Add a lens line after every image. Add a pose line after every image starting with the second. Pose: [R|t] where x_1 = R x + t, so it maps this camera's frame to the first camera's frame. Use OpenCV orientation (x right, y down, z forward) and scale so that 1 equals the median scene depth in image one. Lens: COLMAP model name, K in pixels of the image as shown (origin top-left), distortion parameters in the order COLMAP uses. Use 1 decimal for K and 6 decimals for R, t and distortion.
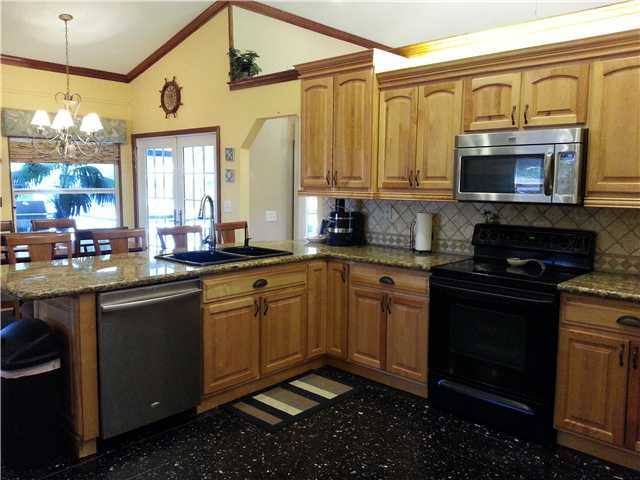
lens RADIAL K [[524.6, 0, 320.0], [0, 524.6, 240.0], [0, 0, 1]] dist [0.111702, -0.167770]
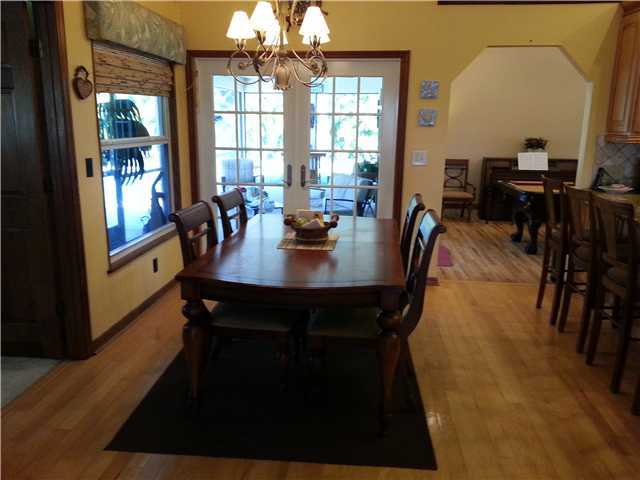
lens RADIAL K [[524.6, 0, 320.0], [0, 524.6, 240.0], [0, 0, 1]] dist [0.111702, -0.167770]
pose [[0.789043, -0.135120, 0.599294, -1.183258], [0.064006, 0.988285, 0.138553, -0.092737], [-0.610995, -0.070966, 0.788448, 0.693032]]
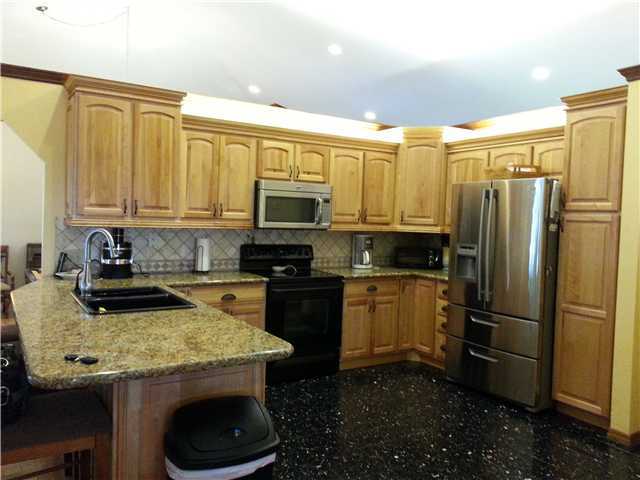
lens RADIAL K [[524.6, 0, 320.0], [0, 524.6, 240.0], [0, 0, 1]] dist [0.111702, -0.167770]
pose [[0.240233, -0.046560, 0.969598, -0.914330], [0.078311, 0.996523, 0.028450, -0.064031], [-0.967551, 0.069096, 0.243044, 0.483691]]
